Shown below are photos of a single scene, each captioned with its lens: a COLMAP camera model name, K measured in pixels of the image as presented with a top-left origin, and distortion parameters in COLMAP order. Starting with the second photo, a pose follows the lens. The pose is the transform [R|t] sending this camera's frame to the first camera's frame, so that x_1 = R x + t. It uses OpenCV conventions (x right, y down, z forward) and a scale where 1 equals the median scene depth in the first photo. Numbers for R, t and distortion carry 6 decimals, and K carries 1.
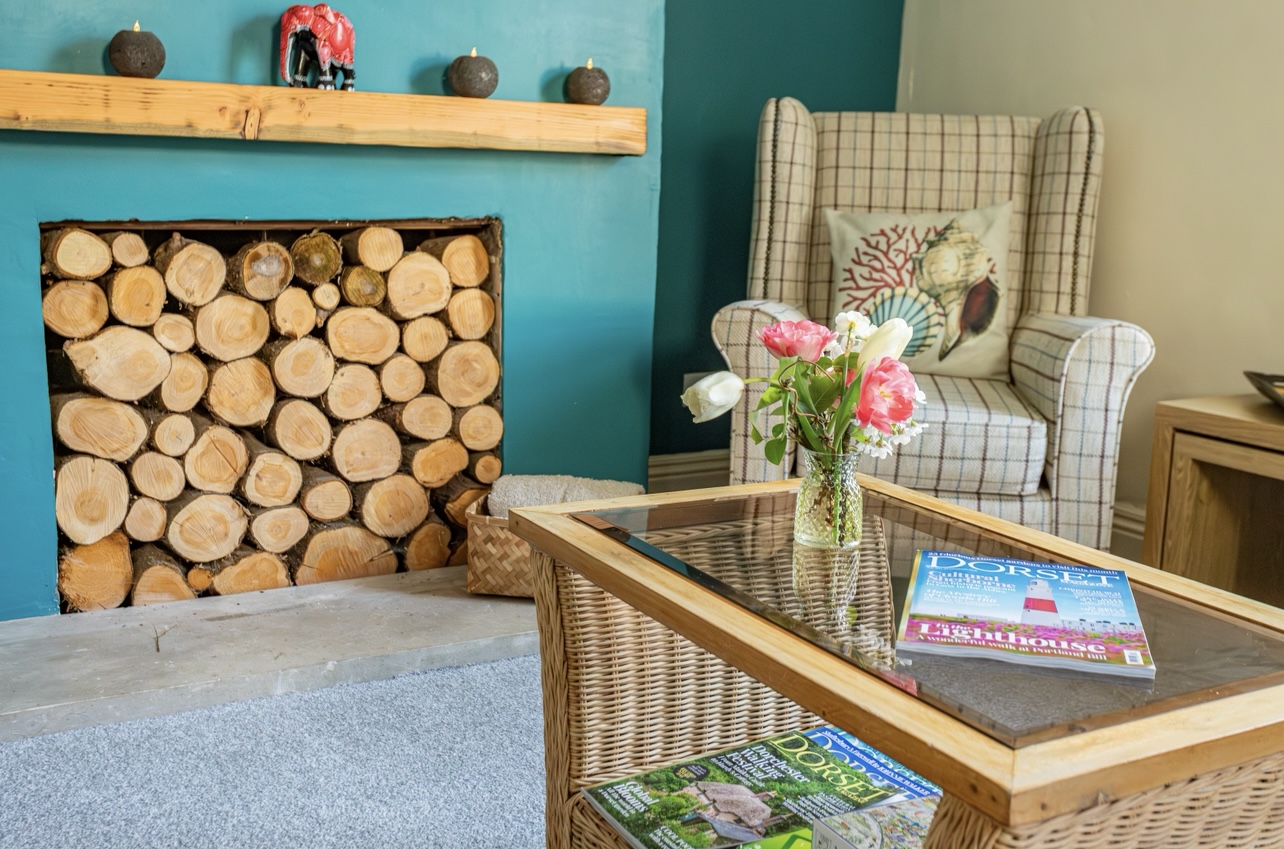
lens RADIAL K [[1378.5, 0, 644.9], [0, 1378.5, 424.9], [0, 0, 1]] dist [0.014172, 0.000000]
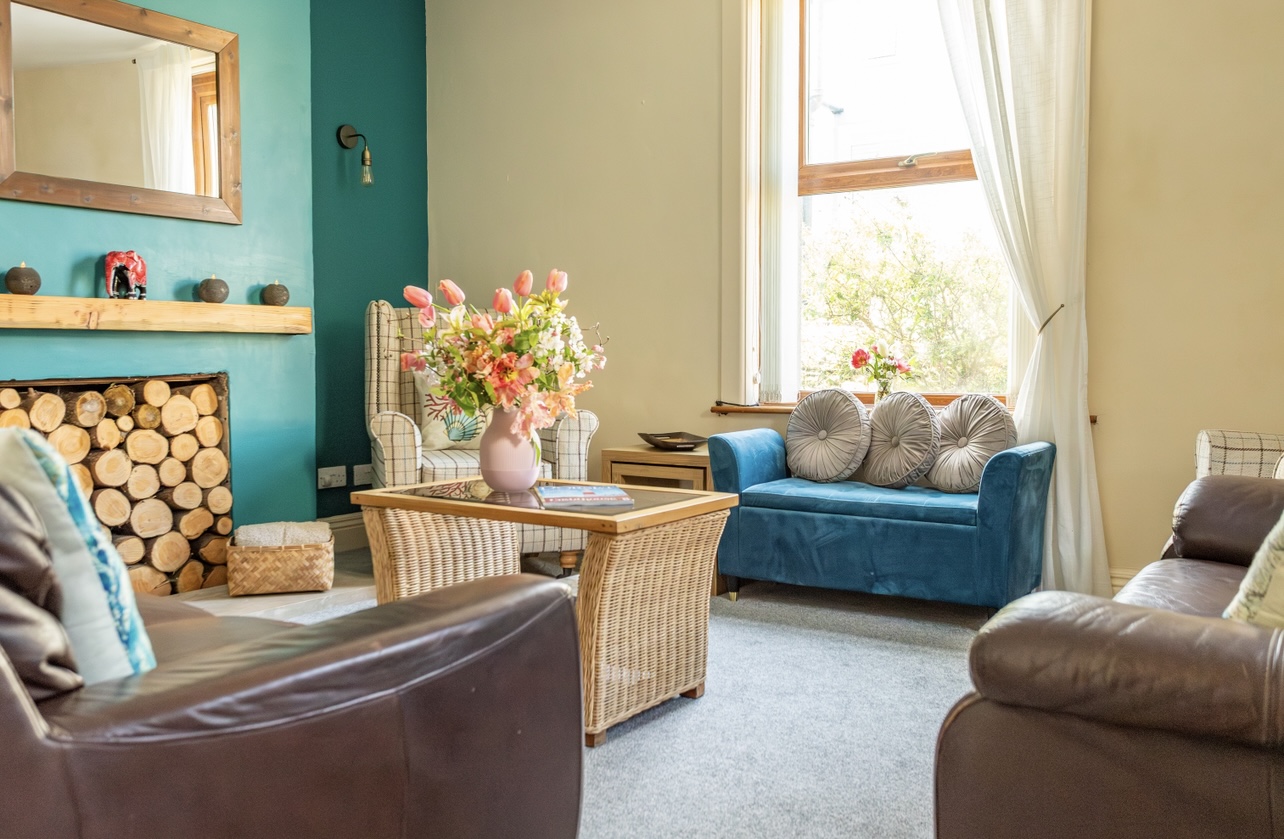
lens RADIAL K [[1081.9, 0, 642.5], [0, 1081.9, 419.0], [0, 0, 1]] dist [-0.019281, -0.008265]
pose [[0.899645, -0.057403, 0.432832, -0.228894], [0.107994, 0.989773, -0.093200, 0.085024], [-0.423055, 0.130590, 0.896644, -0.393482]]
